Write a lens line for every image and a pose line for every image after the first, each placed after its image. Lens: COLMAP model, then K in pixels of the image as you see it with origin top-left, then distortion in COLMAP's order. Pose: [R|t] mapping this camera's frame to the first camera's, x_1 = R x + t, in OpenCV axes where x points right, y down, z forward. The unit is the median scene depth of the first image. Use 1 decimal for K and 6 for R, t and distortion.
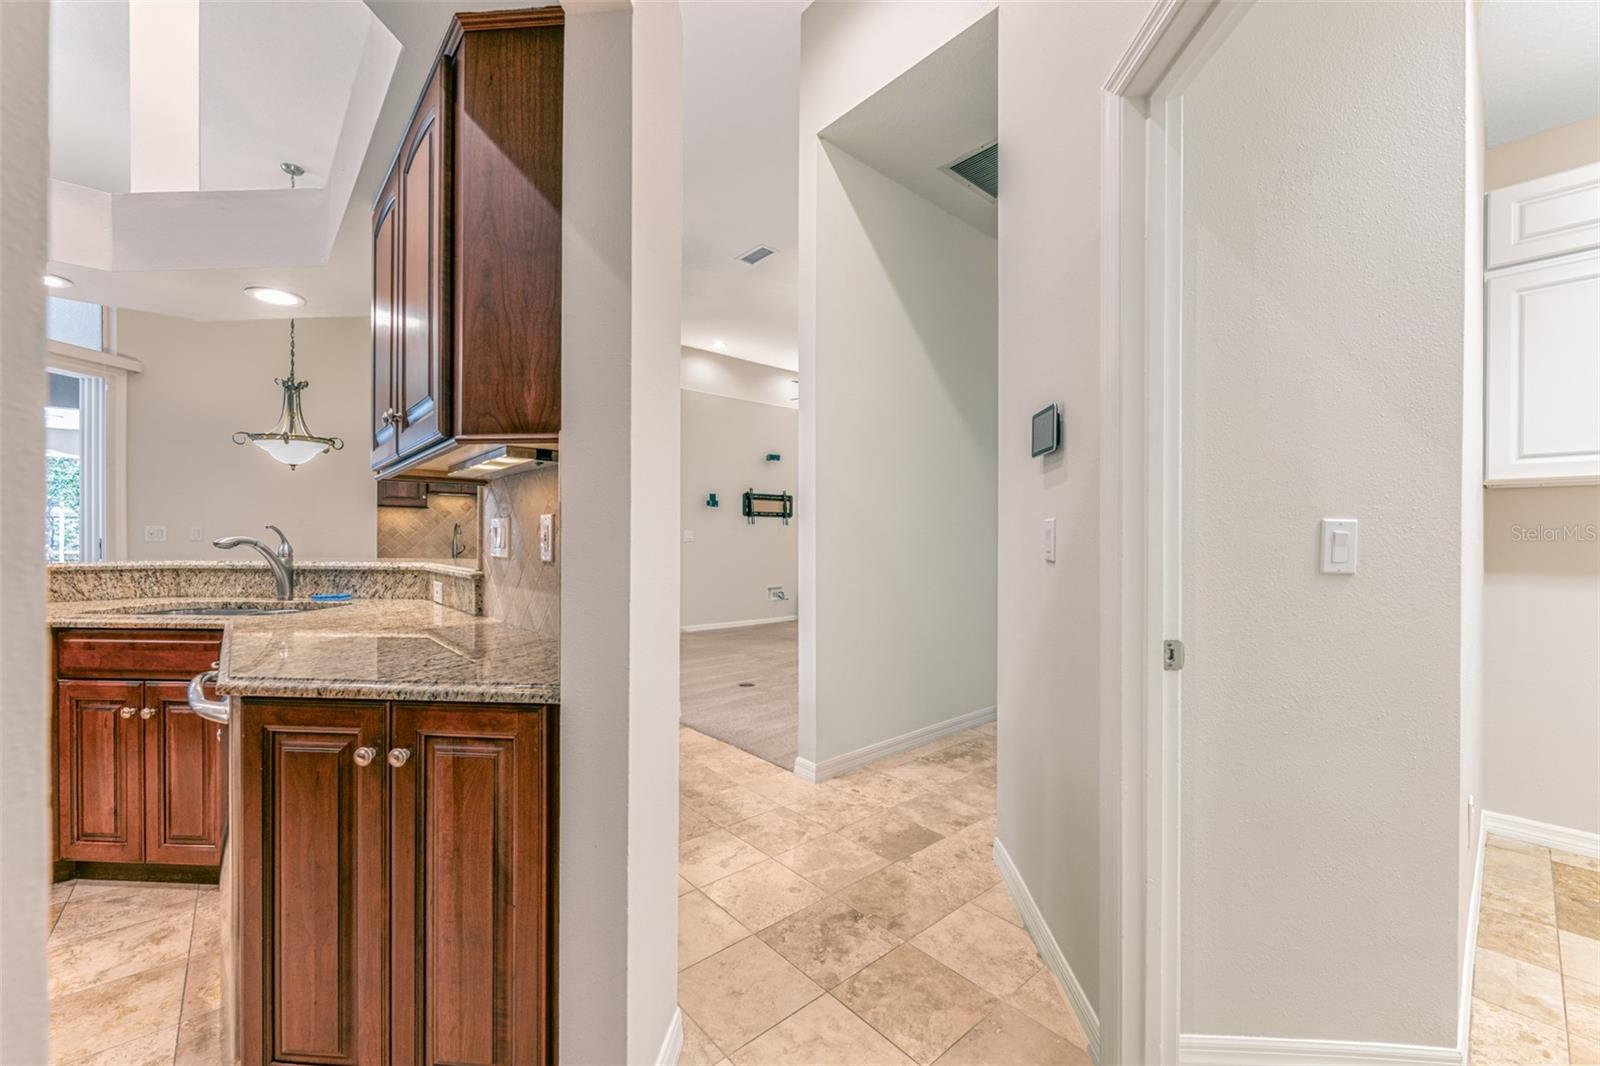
lens RADIAL K [[635.6, 0, 795.8], [0, 635.6, 540.4], [0, 0, 1]] dist [-0.000330, 0.000176]
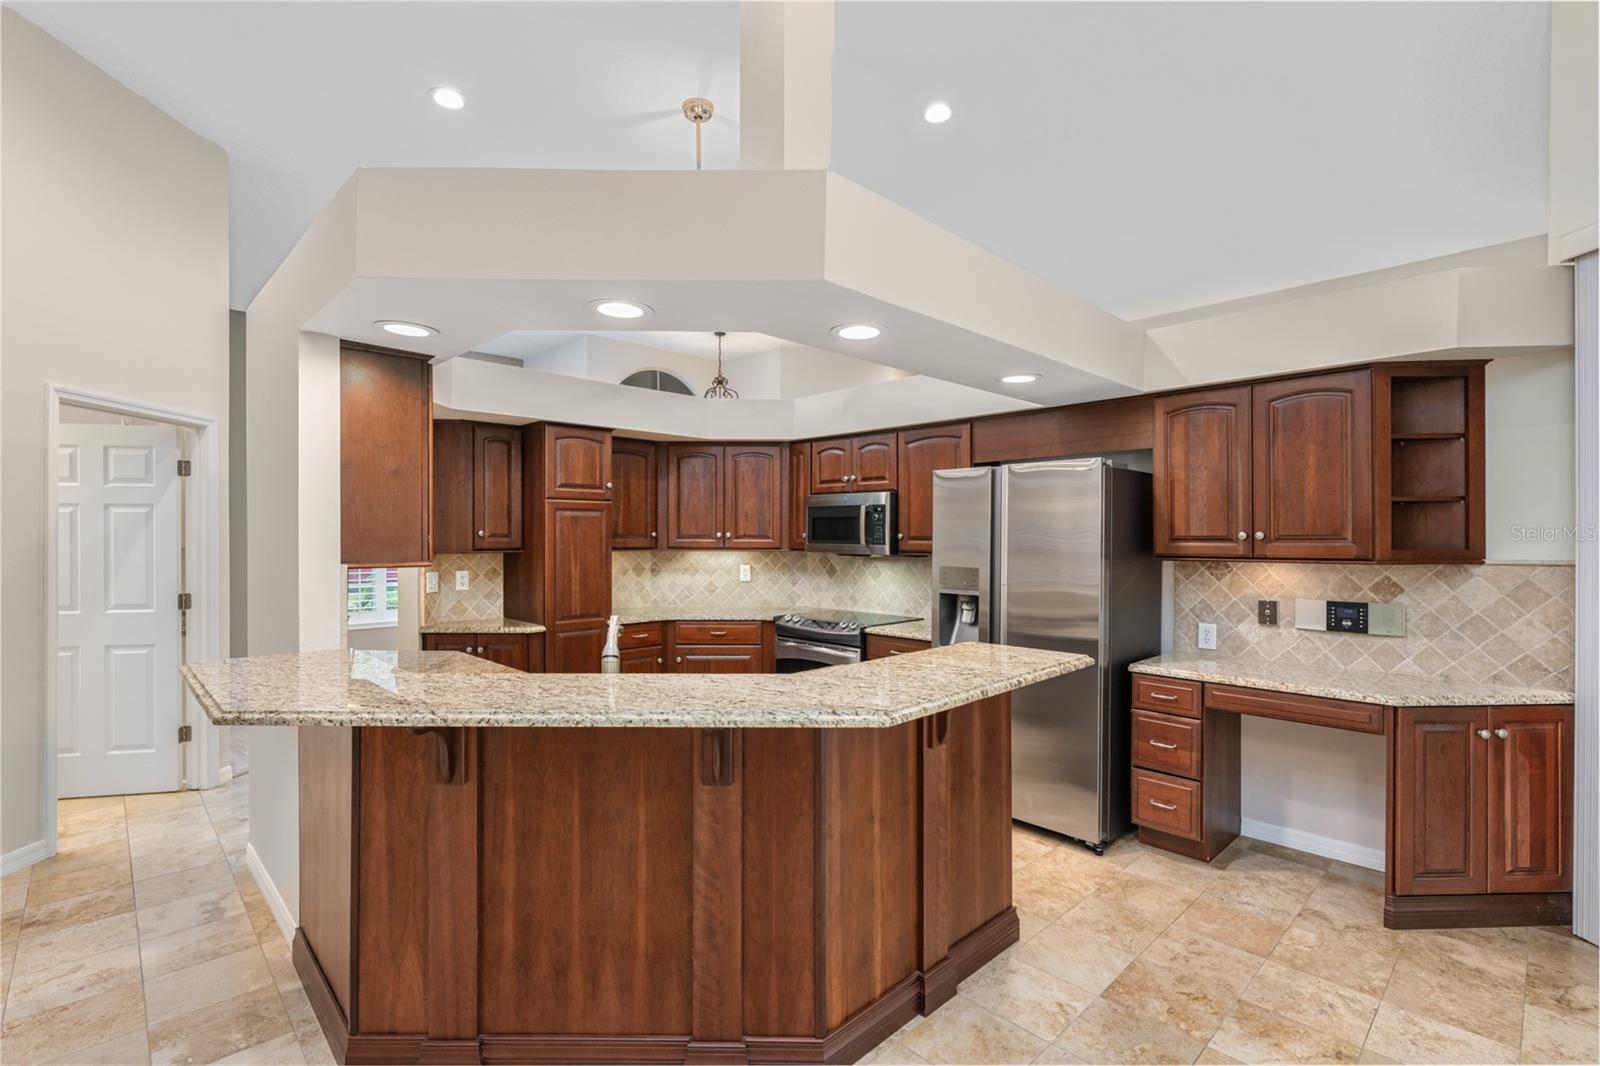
lens RADIAL K [[732.2, 0, 800.0], [0, 732.2, 533.0], [0, 0, 1]] dist [0.000450, 0.000148]
pose [[-0.998520, -0.004478, -0.054193, -0.565851], [-0.004675, 0.999983, 0.003512, -0.073448], [0.054176, 0.003760, -0.998524, 1.080581]]
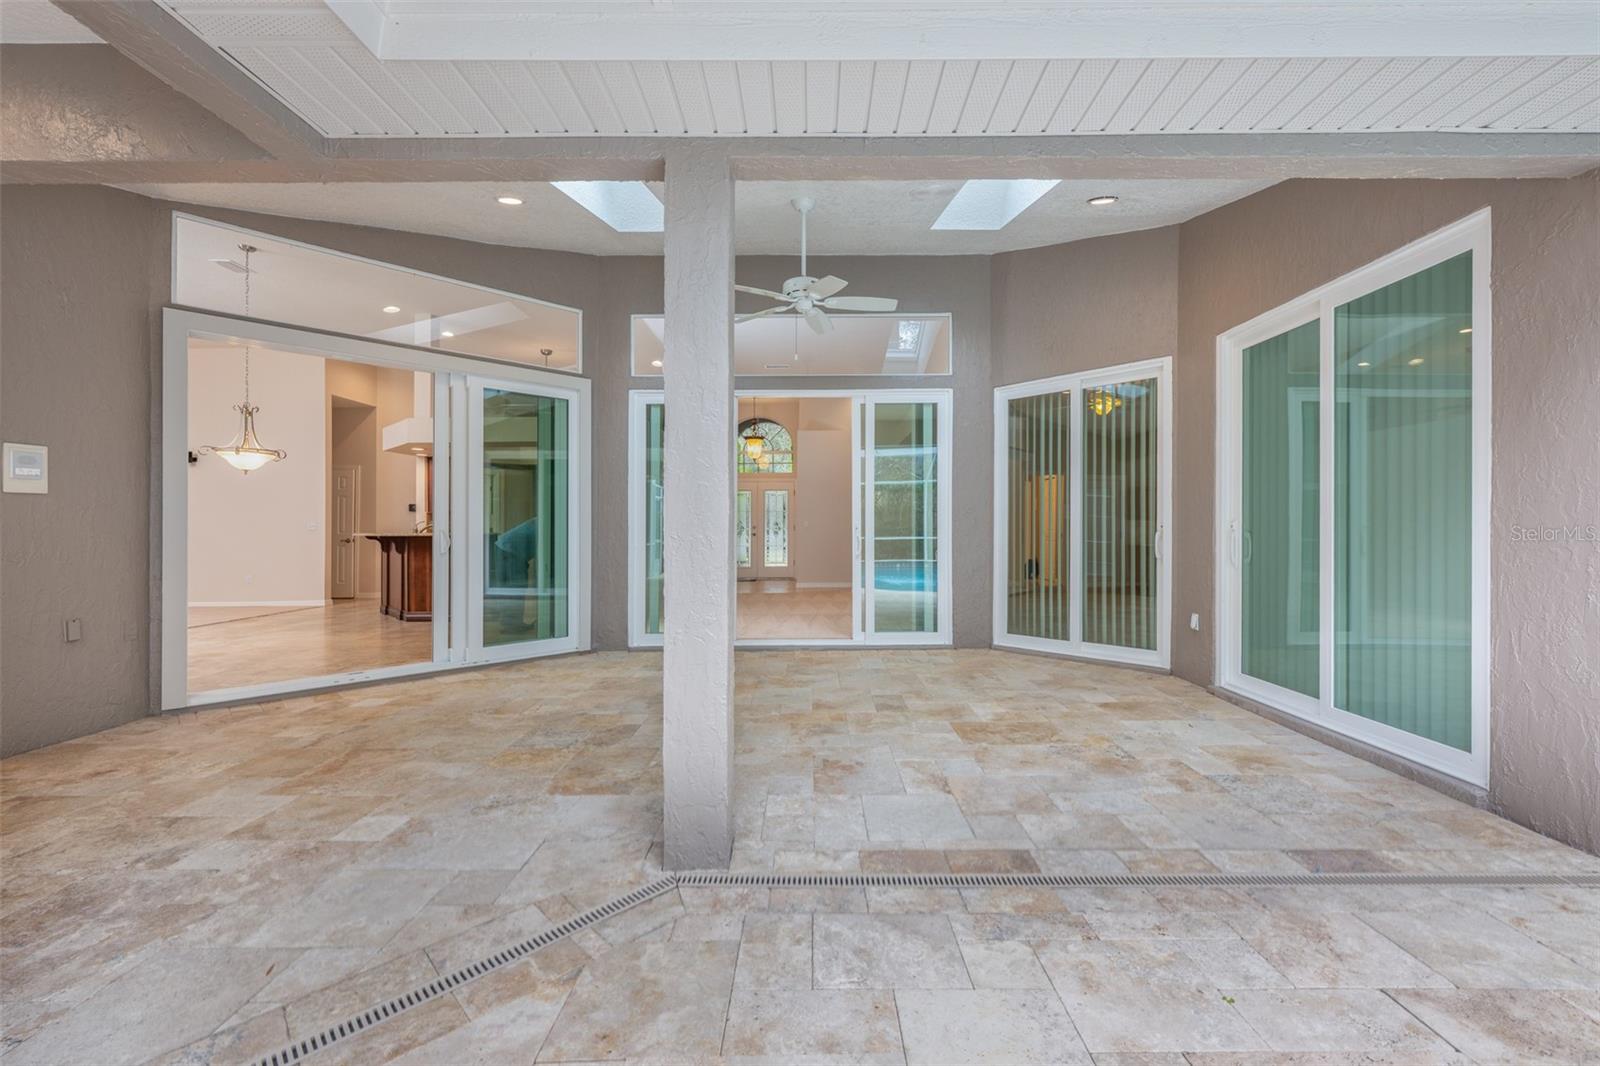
lens RADIAL K [[653.5, 0, 817.5], [0, 653.5, 527.6], [0, 0, 1]] dist [0.000845, 0.000230]
pose [[-0.754137, 0.000278, 0.656717, -2.574182], [0.005256, 0.999970, 0.005613, 0.001761], [-0.656696, 0.007685, -0.754116, 1.241221]]
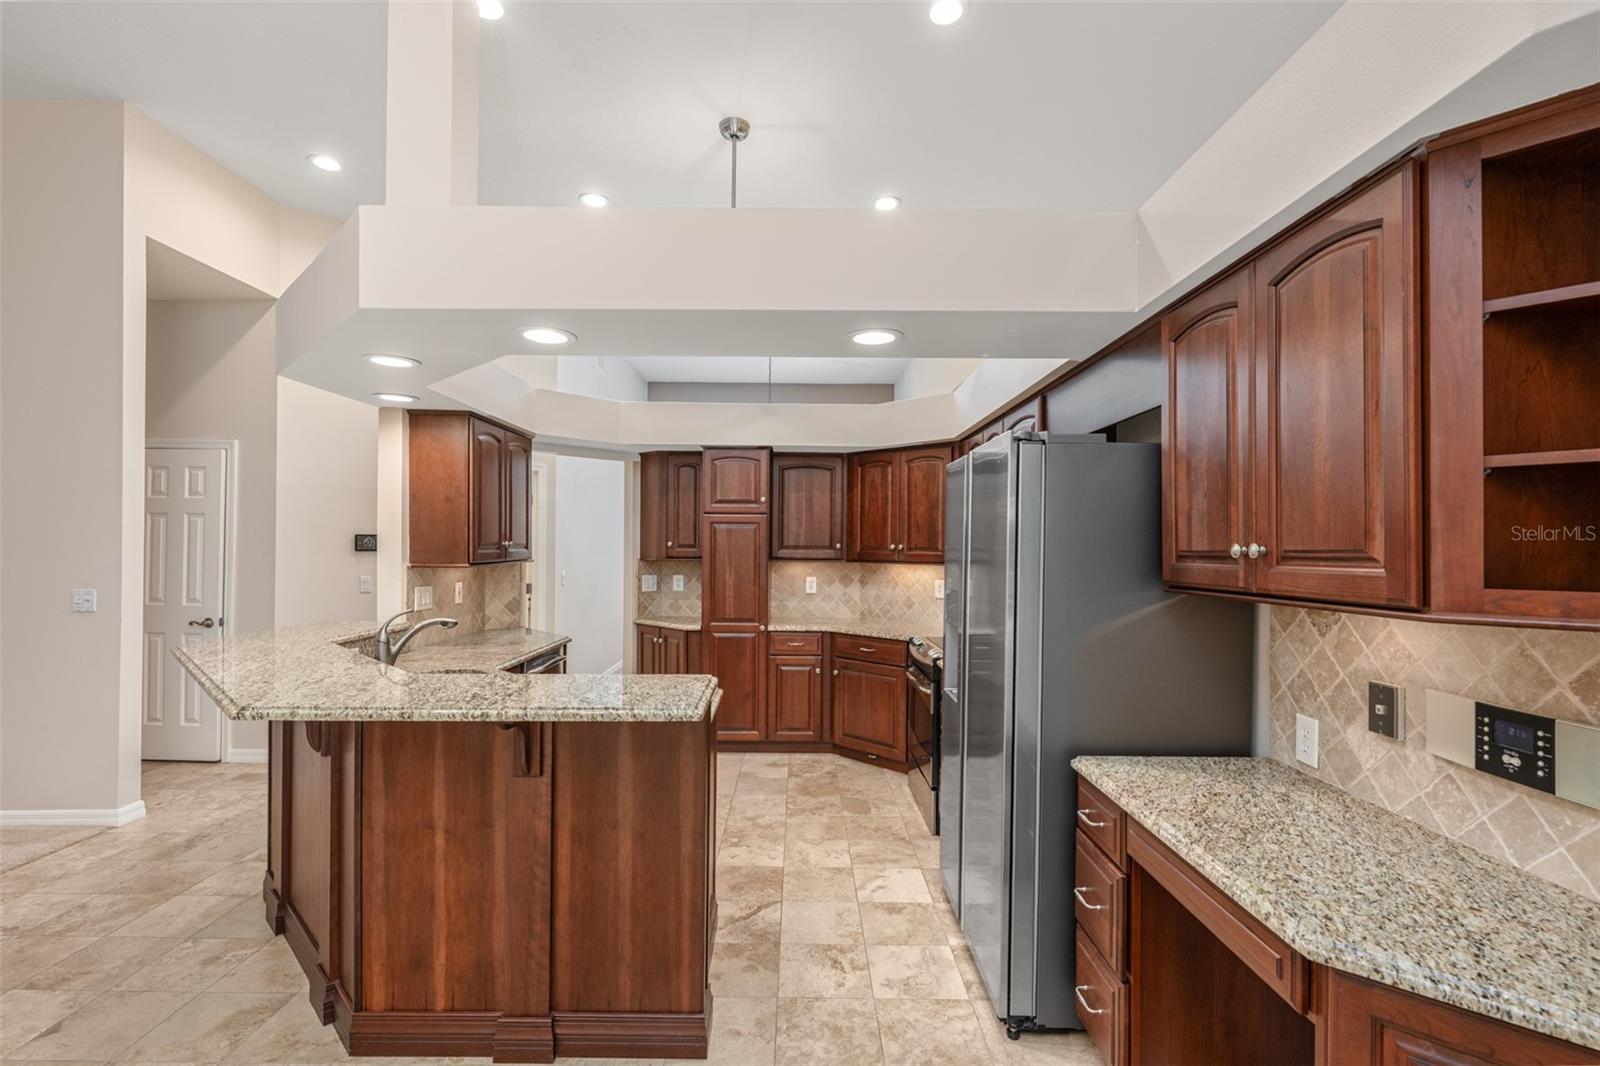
lens RADIAL K [[719.5, 0, 796.3], [0, 719.5, 540.1], [0, 0, 1]] dist [-0.002548, -0.000297]
pose [[-0.754948, -0.004216, 0.655771, -1.117756], [-0.005991, 0.999982, -0.000469, -0.074346], [-0.655757, -0.004283, -0.754960, 0.809766]]
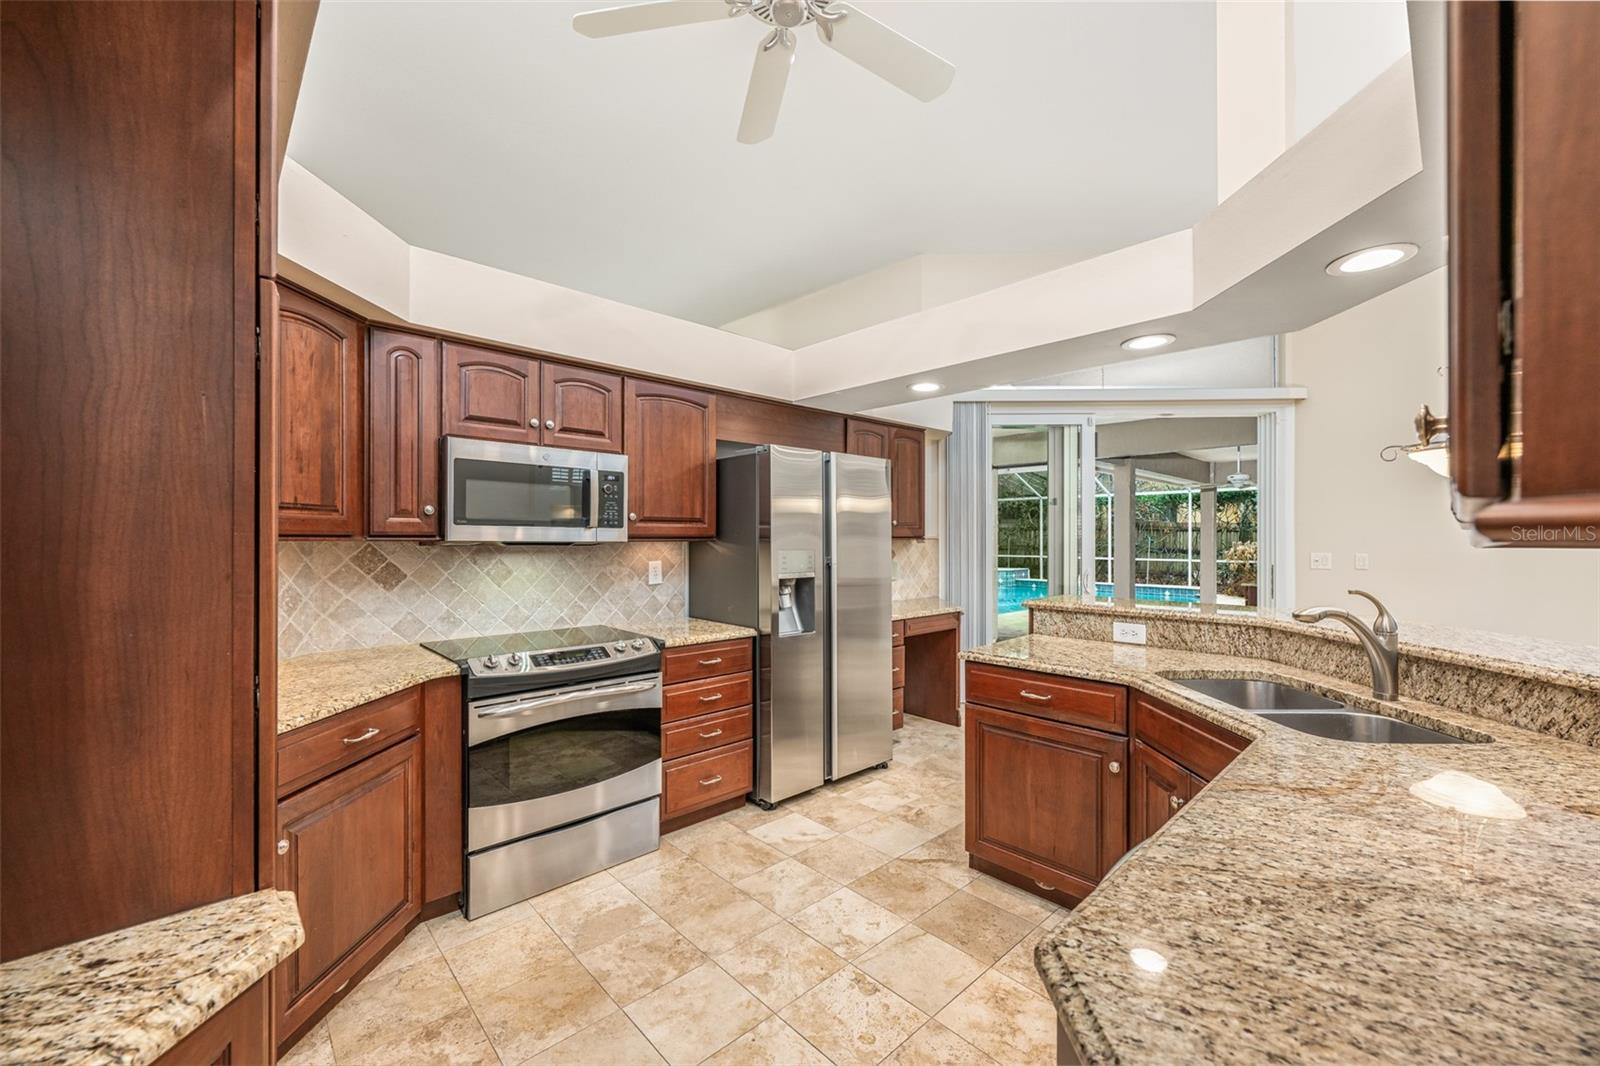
lens RADIAL K [[630.3, 0, 793.7], [0, 630.3, 538.3], [0, 0, 1]] dist [-0.001613, -0.000052]
pose [[0.027296, -0.003755, -0.999620, -0.085326], [-0.007065, 0.999967, -0.003949, -0.041314], [0.999602, 0.007170, 0.027269, 0.202591]]
